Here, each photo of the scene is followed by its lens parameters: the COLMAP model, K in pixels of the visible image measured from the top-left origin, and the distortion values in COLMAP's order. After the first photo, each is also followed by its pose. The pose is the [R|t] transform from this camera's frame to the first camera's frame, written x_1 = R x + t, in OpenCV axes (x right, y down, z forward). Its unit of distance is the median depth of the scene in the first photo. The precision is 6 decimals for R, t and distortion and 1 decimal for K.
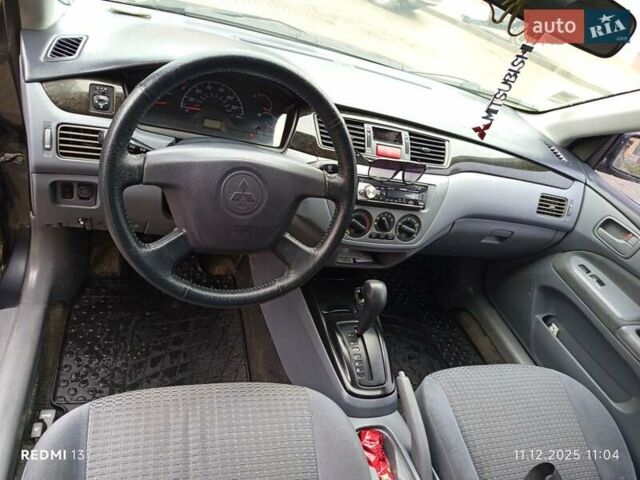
lens RADIAL K [[453.3, 0, 320.0], [0, 453.3, 240.0], [0, 0, 1]] dist [0.002502, -0.001338]
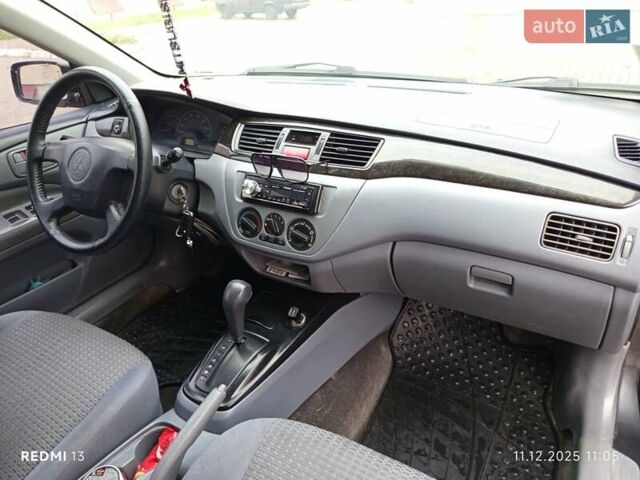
lens RADIAL K [[443.4, 0, 310.0], [0, 443.4, 238.8], [0, 0, 1]] dist [0.007485, -0.001195]
pose [[0.625876, 0.038781, -0.778958, 0.869263], [-0.220039, 0.966970, -0.128655, 0.087028], [0.748239, 0.251923, 0.613737, 0.490833]]
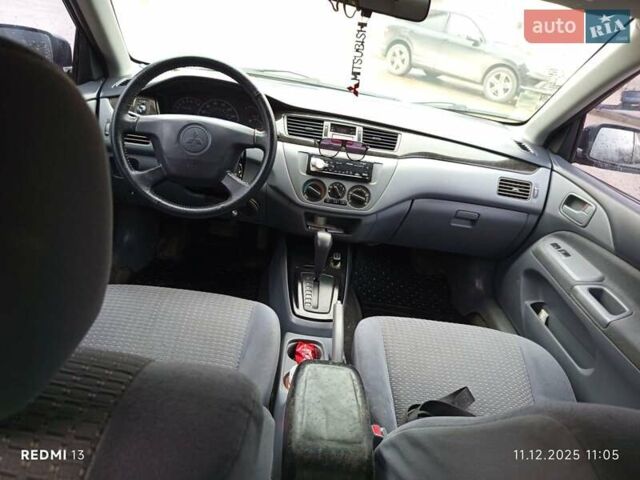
lens RADIAL K [[443.4, 0, 310.0], [0, 443.4, 238.8], [0, 0, 1]] dist [0.007485, -0.001195]
pose [[0.948724, -0.022589, -0.315297, 0.449211], [-0.047932, 0.975630, -0.214124, 0.355496], [0.312450, 0.218258, 0.924521, -0.149922]]
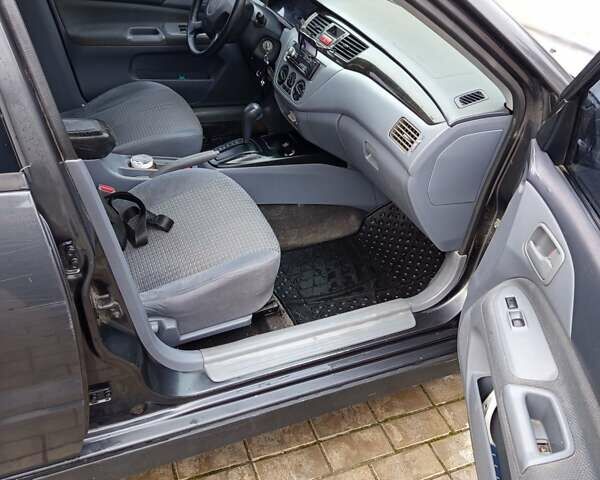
lens RADIAL K [[526.8, 0, 300.0], [0, 526.8, 240.0], [0, 0, 1]] dist [-0.004398, -0.002861]
pose [[0.150129, 0.331870, -0.931302, 1.789955], [-0.634967, 0.754391, 0.166468, 0.046886], [0.757811, 0.566354, 0.323983, 0.747686]]
